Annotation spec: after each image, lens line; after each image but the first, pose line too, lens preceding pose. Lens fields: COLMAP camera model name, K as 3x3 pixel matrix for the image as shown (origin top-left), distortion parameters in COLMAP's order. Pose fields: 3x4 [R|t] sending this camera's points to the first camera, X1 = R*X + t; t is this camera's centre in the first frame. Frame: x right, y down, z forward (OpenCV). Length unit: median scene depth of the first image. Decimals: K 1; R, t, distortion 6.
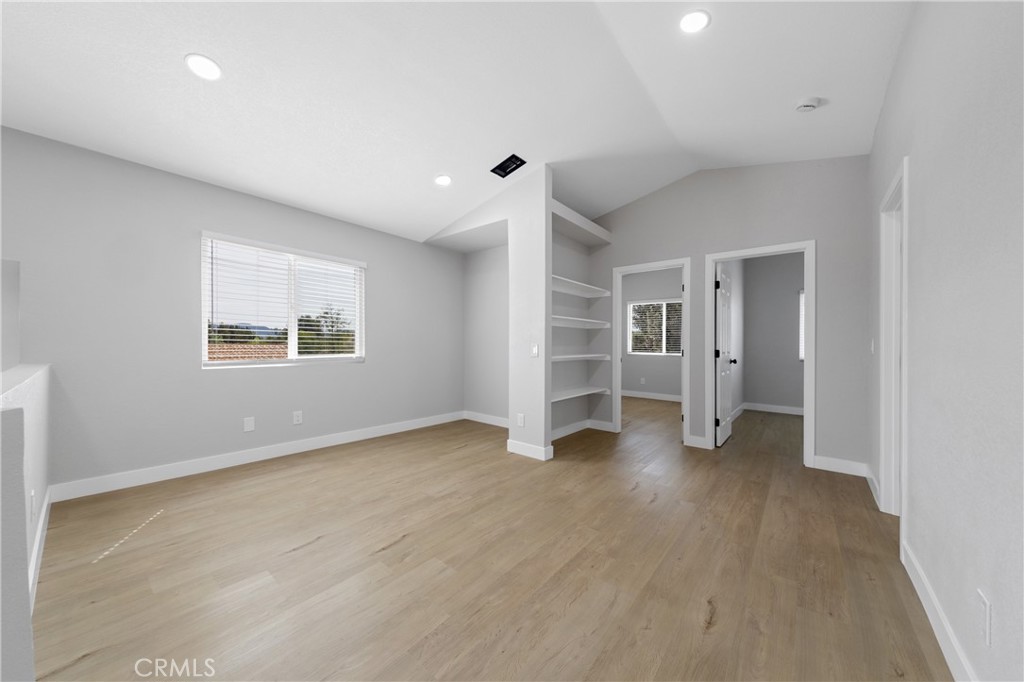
lens RADIAL K [[354.6, 0, 509.7], [0, 354.6, 340.2], [0, 0, 1]] dist [0.035753, -0.009461]
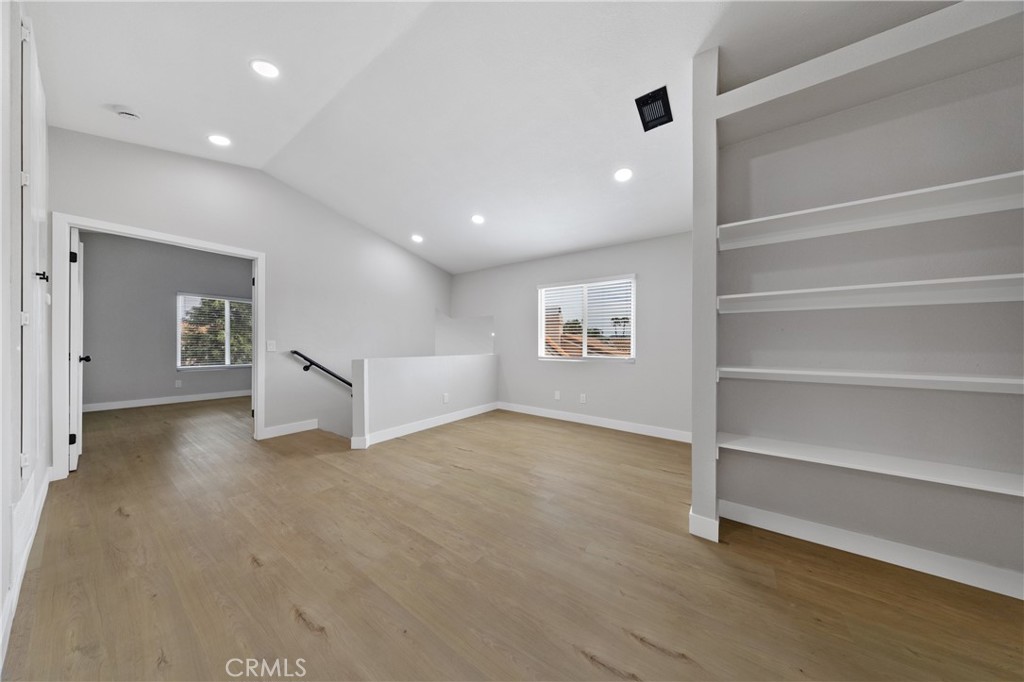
lens RADIAL K [[309.3, 0, 509.5], [0, 309.3, 346.1], [0, 0, 1]] dist [0.000115, -0.000110]
pose [[0.071030, -0.002030, -0.997472, 0.786252], [-0.005651, 0.999981, -0.002438, 0.019149], [0.997458, 0.005809, 0.071017, 0.822729]]
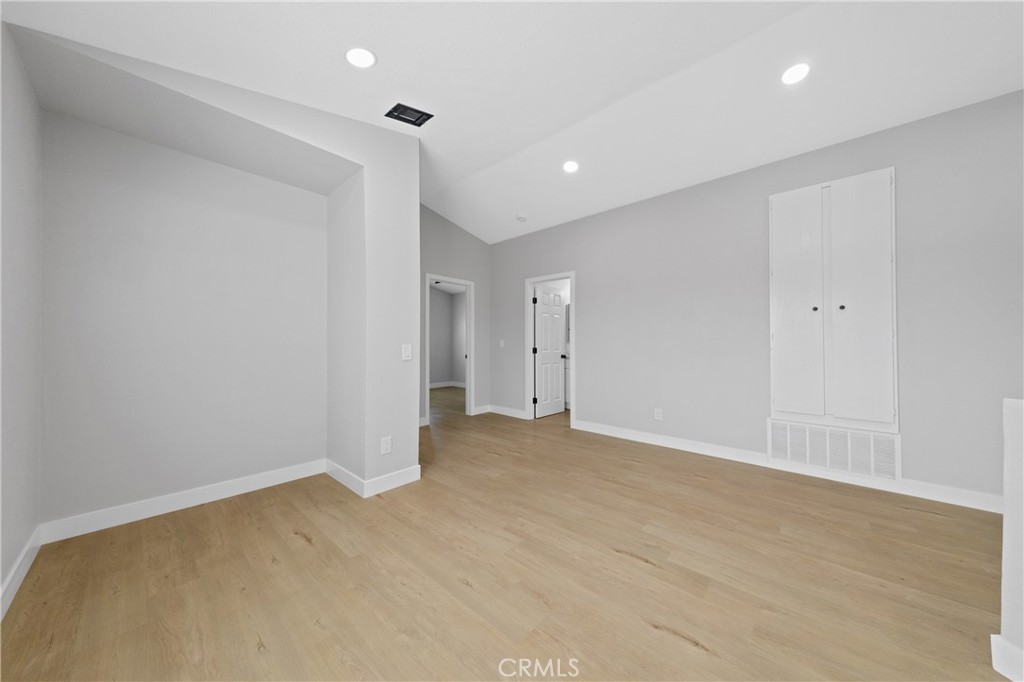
lens RADIAL K [[334.9, 0, 508.4], [0, 334.9, 341.6], [0, 0, 1]] dist [0.016287, -0.003423]
pose [[0.041758, -0.001557, 0.999127, -0.903517], [-0.007078, 0.999973, 0.001854, 0.001328], [-0.999103, -0.007150, 0.041745, 0.959176]]
